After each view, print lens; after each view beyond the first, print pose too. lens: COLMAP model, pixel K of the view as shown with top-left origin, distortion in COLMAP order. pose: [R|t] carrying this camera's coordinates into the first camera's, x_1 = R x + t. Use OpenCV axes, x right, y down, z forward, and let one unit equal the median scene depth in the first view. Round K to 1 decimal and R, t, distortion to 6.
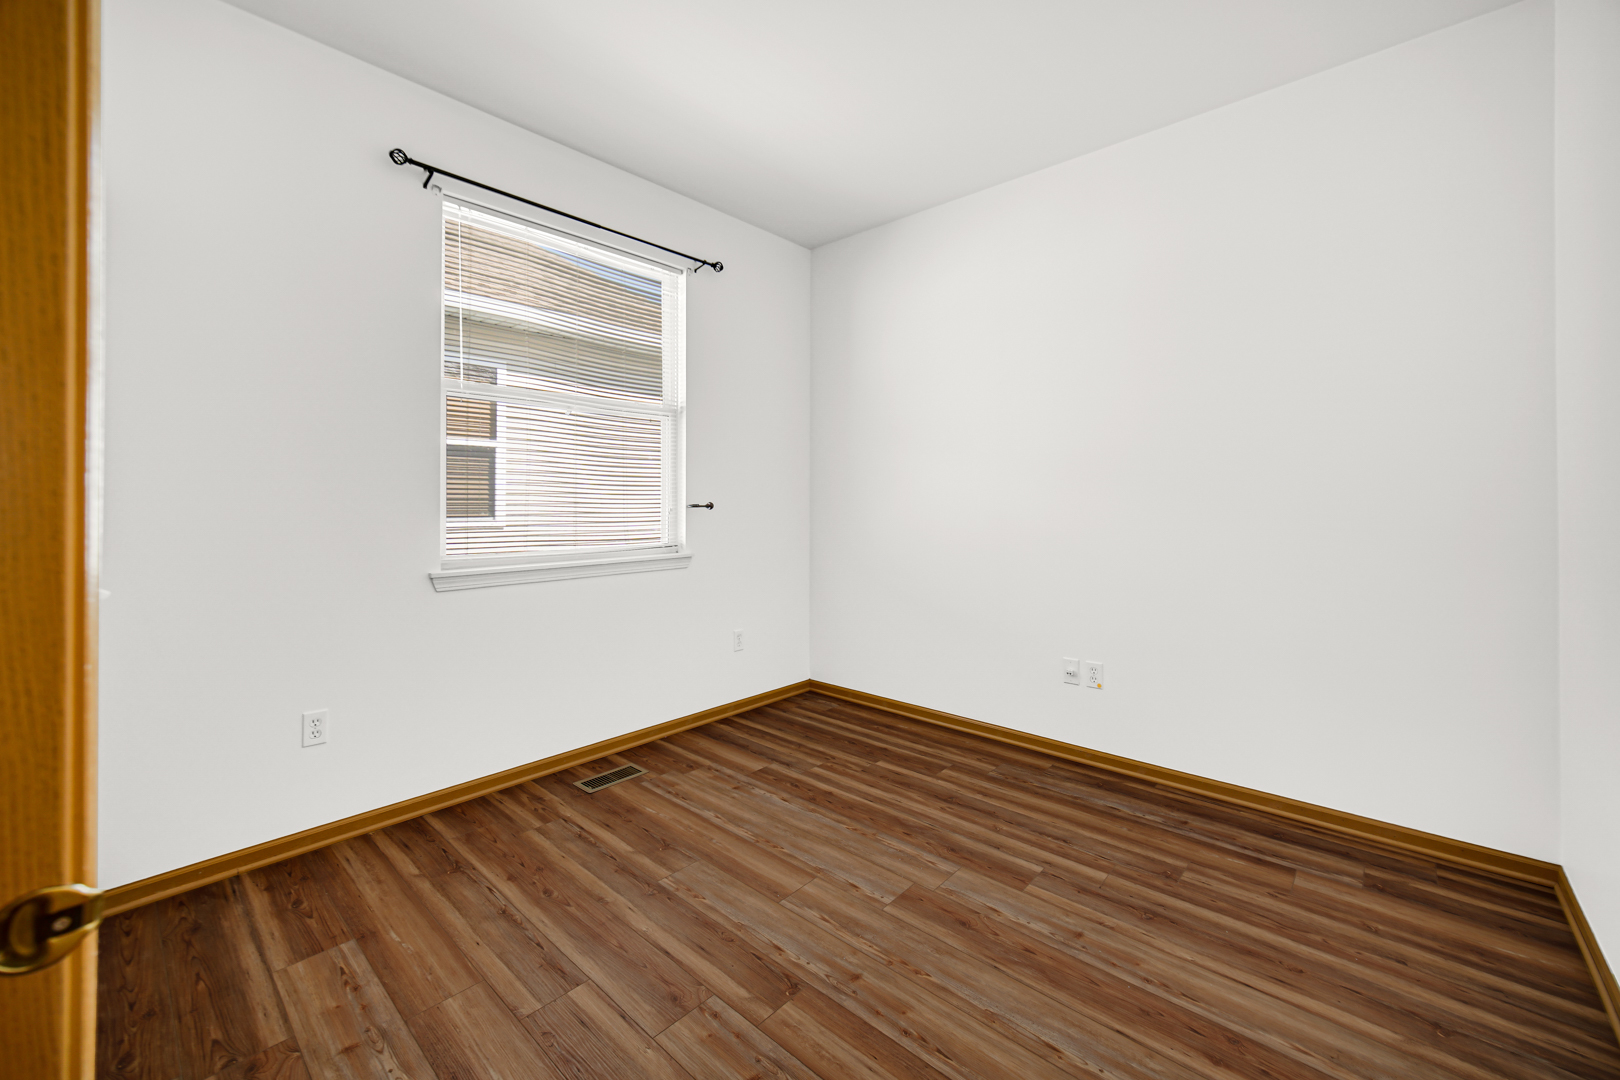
lens RADIAL K [[645.3, 0, 801.9], [0, 645.3, 501.9], [0, 0, 1]] dist [-0.001656, 0.000250]
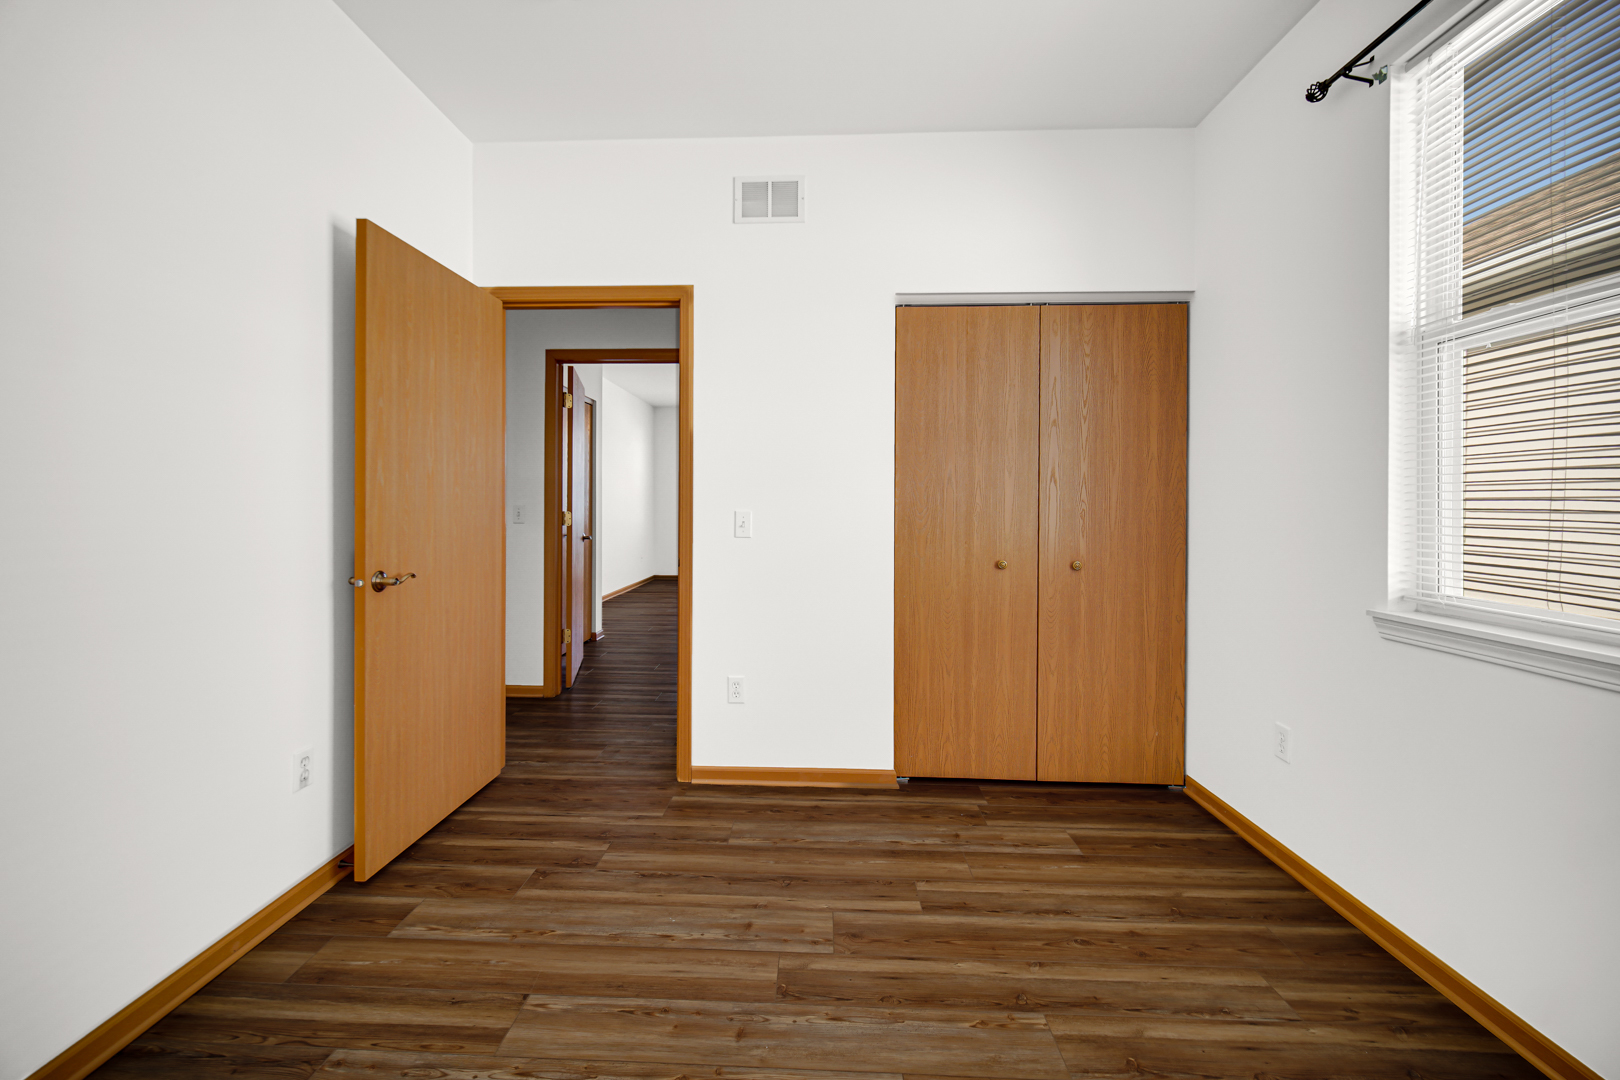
lens RADIAL K [[645.3, 0, 791.4], [0, 645.3, 506.1], [0, 0, 1]] dist [-0.001656, 0.000250]
pose [[-0.767336, -0.004770, -0.641228, 0.624535], [-0.006765, 0.999977, 0.000656, -0.006071], [0.641210, 0.004842, -0.767350, 1.769522]]
